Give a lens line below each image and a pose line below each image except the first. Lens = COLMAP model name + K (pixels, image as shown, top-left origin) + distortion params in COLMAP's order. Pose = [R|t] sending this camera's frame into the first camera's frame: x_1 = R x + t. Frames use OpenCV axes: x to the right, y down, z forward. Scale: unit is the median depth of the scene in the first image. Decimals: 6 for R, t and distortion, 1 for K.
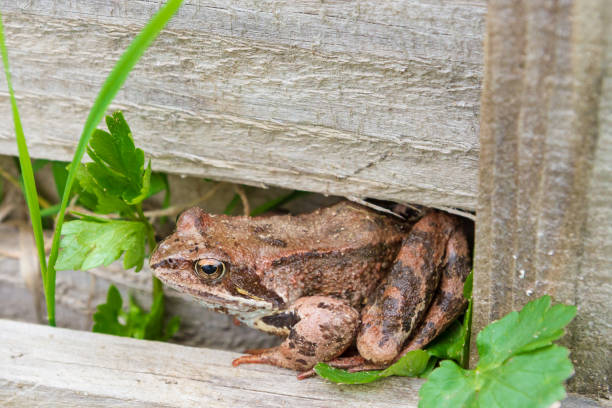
lens RADIAL K [[1495.6, 0, 306.0], [0, 1495.6, 204.0], [0, 0, 1]] dist [-0.165479, -0.741026]
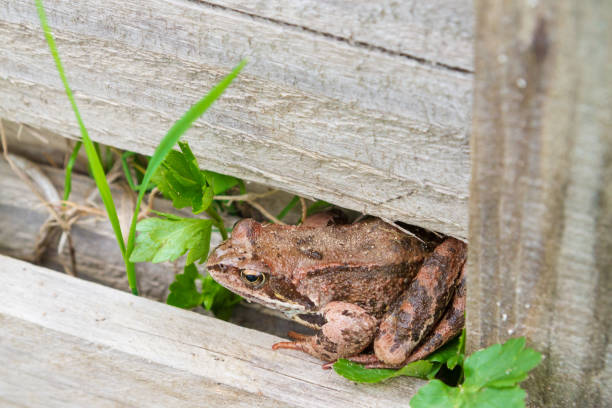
lens RADIAL K [[1495.6, 0, 306.0], [0, 1495.6, 204.0], [0, 0, 1]] dist [-0.165479, -0.741026]
pose [[0.983359, 0.101568, -0.150627, 0.149905], [-0.075852, 0.982933, 0.167600, -0.214481], [0.165079, -0.153386, 0.974280, -0.153213]]
